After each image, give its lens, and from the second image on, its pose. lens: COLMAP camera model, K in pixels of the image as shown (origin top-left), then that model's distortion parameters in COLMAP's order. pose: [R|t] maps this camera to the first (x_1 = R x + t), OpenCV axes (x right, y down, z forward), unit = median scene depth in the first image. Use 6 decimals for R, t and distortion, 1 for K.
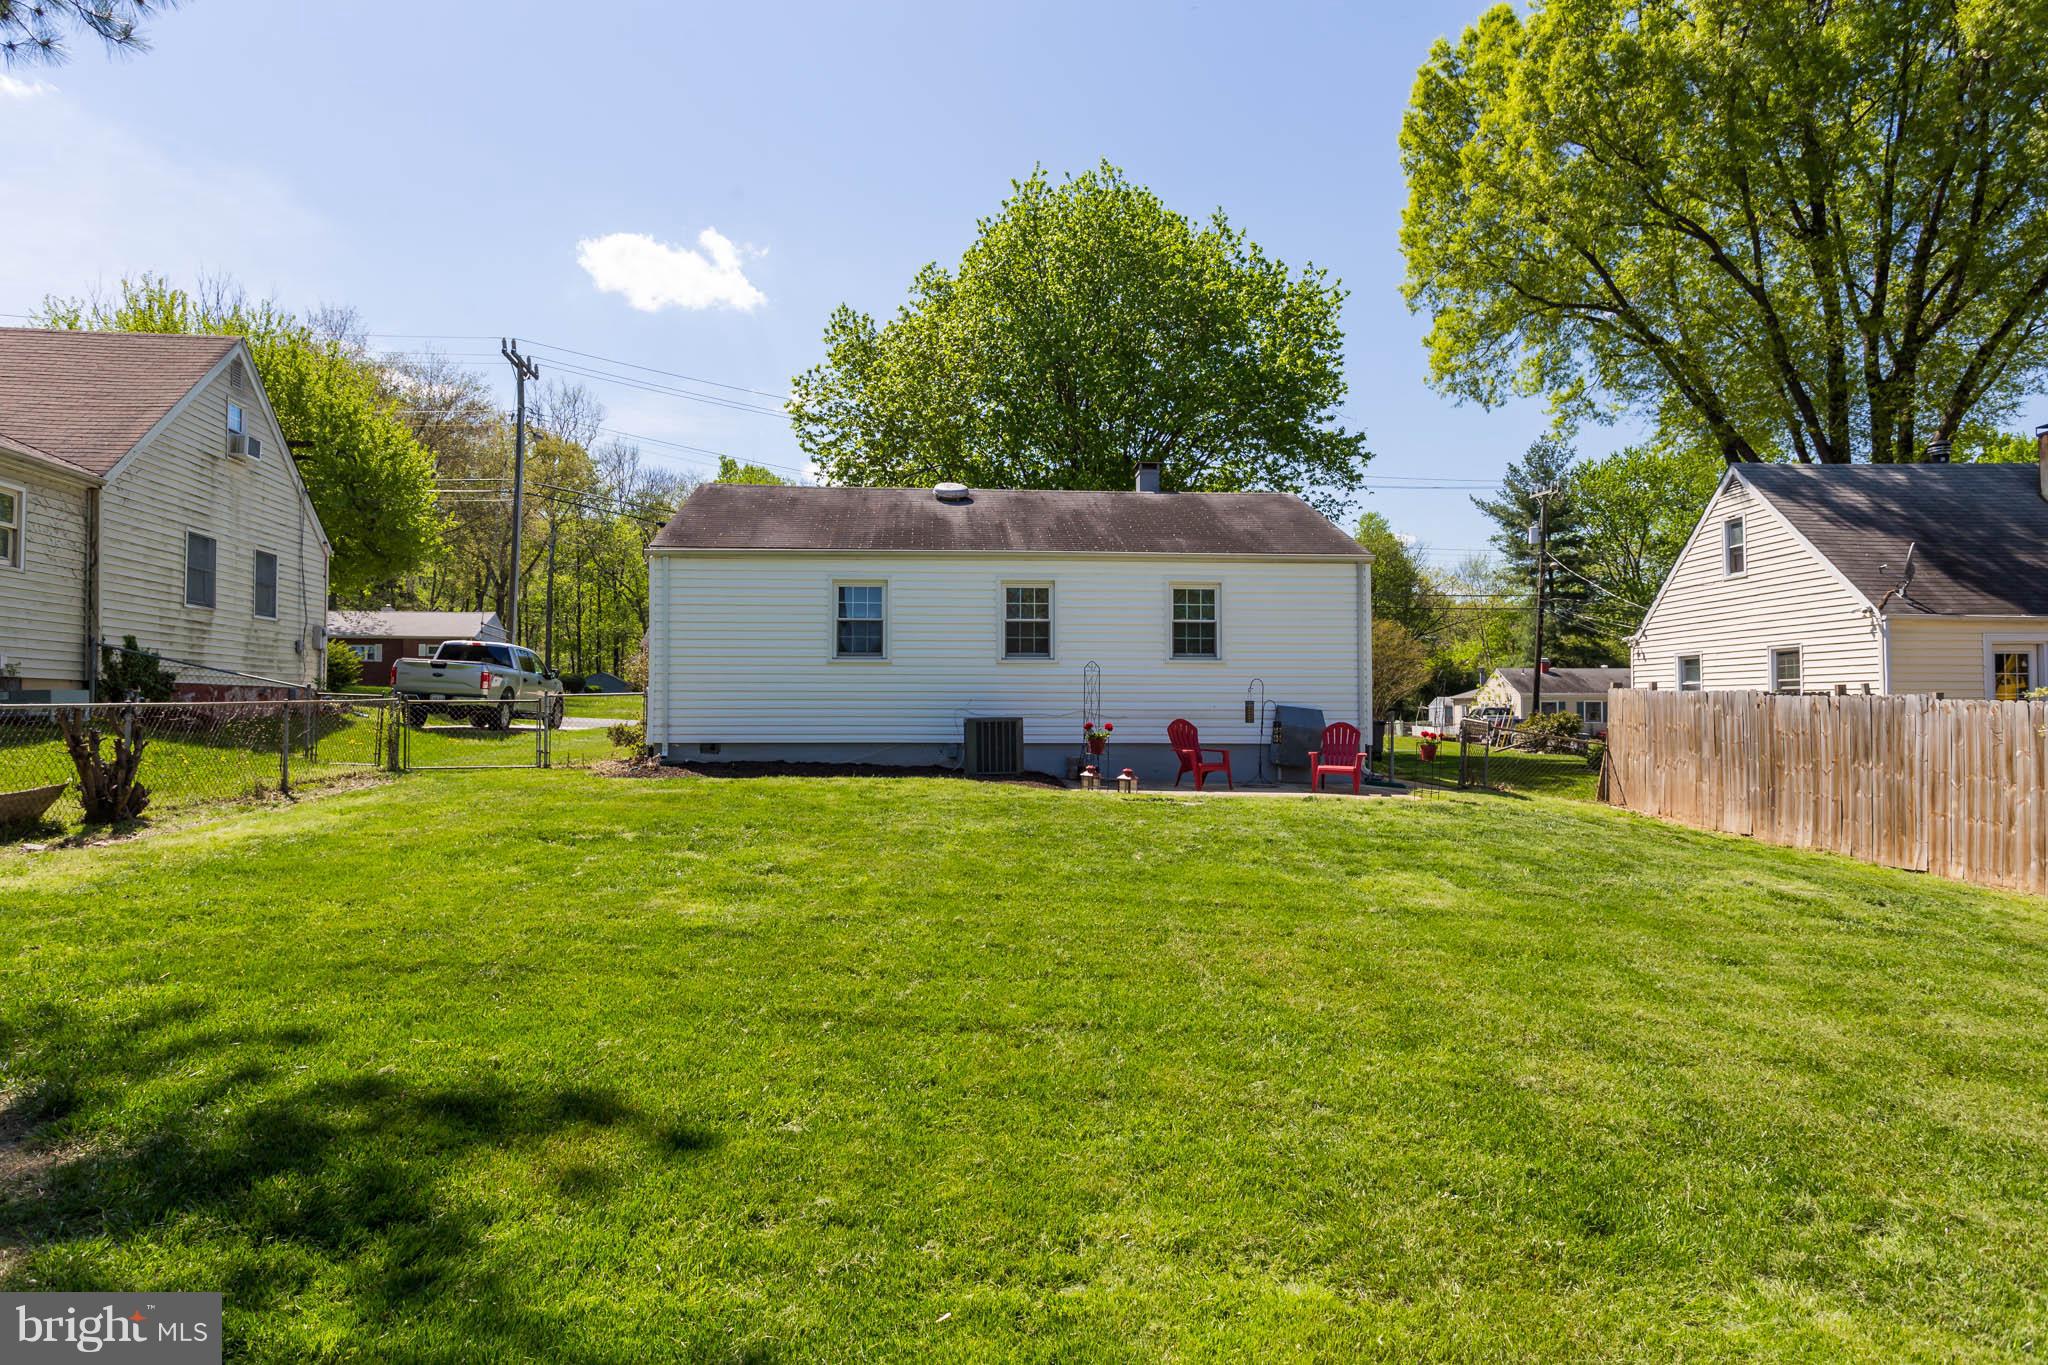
lens RADIAL K [[1114.1, 0, 1020.6], [0, 1114.1, 665.1], [0, 0, 1]] dist [-0.027127, 0.000960]
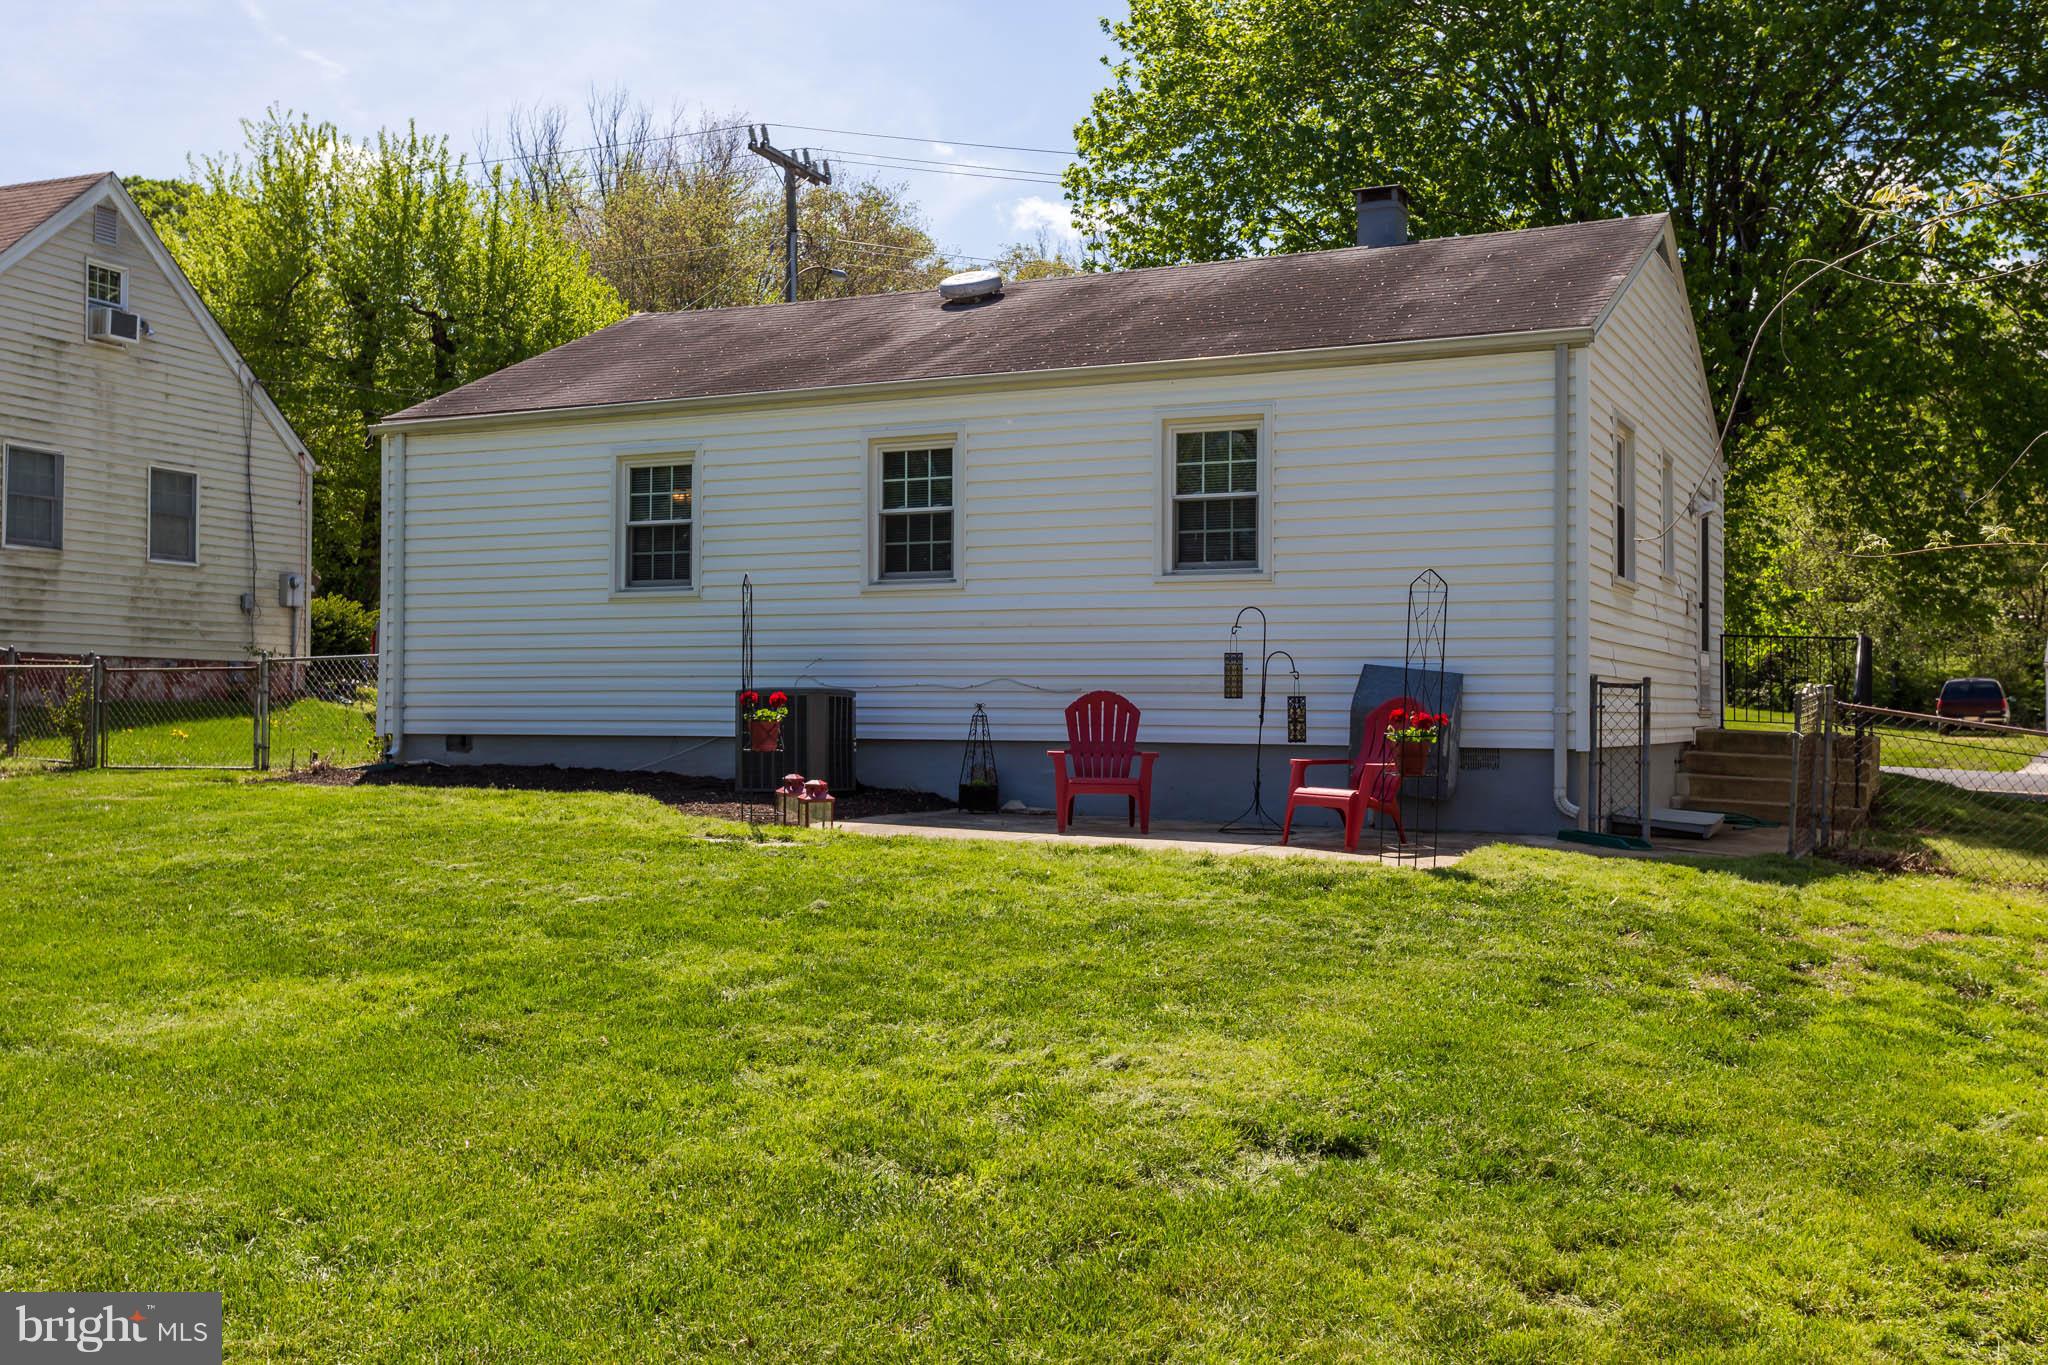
lens RADIAL K [[1945.2, 0, 1024.0], [0, 1945.2, 682.5], [0, 0, 1]] dist [-0.021045, -0.000931]
pose [[0.872362, -0.004192, -0.488842, 0.508556], [0.012863, 0.999814, 0.014382, 0.029565], [0.488691, -0.018834, 0.872254, 0.214040]]
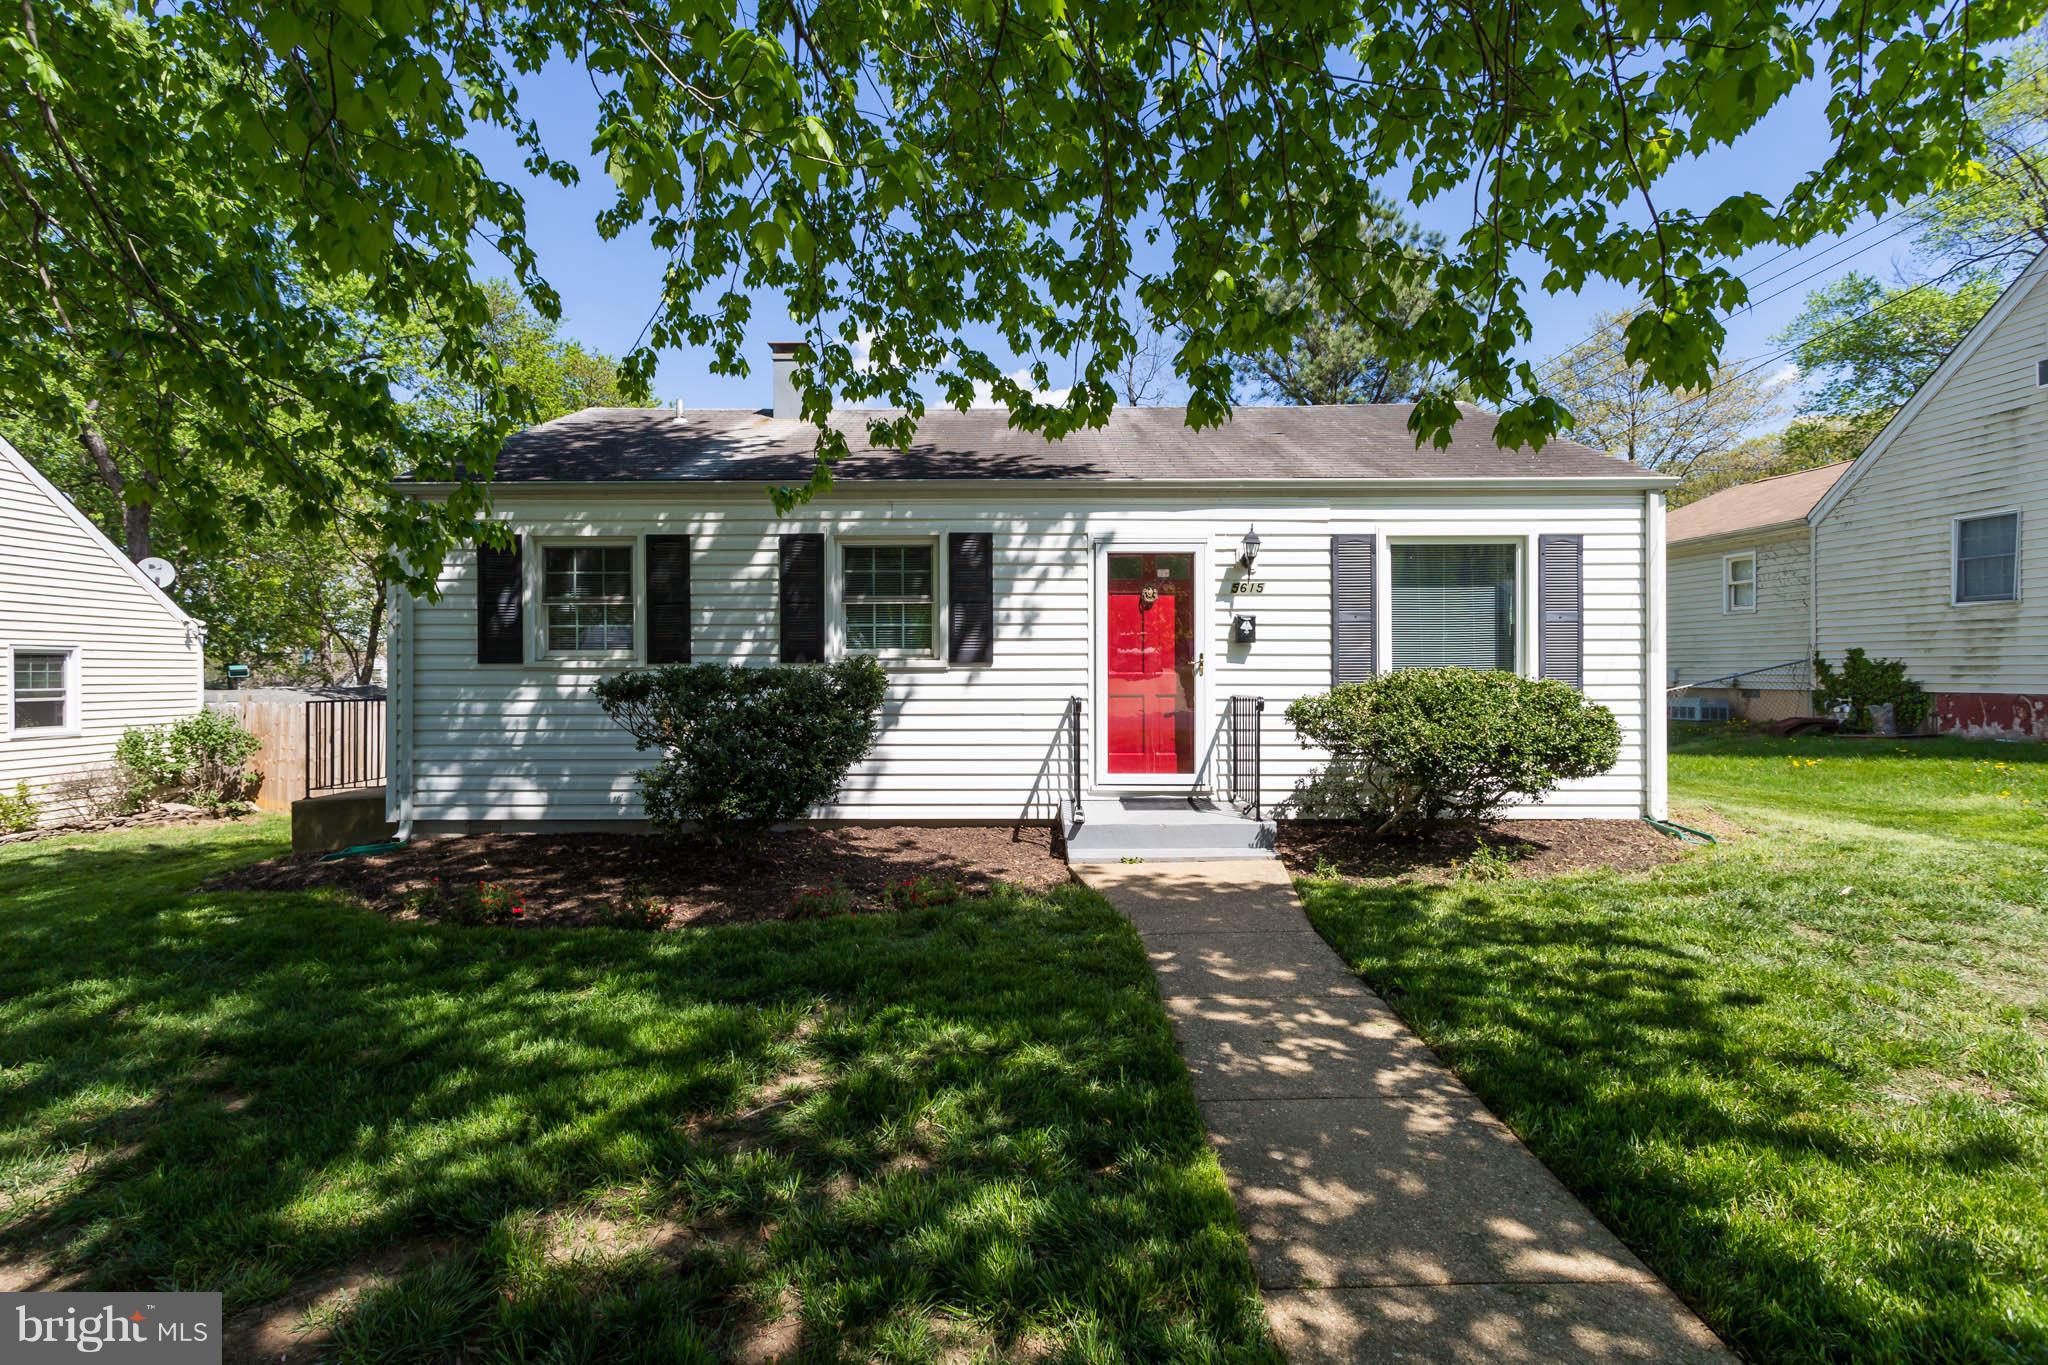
lens RADIAL K [[1009.9, 0, 1023.4], [0, 1009.9, 657.7], [0, 0, 1]] dist [-0.010270, -0.000095]
pose [[-0.998902, 0.002488, 0.046780, -0.047455], [0.000056, 0.998652, -0.051908, 0.032665], [-0.046846, -0.051848, -0.997556, 1.985478]]
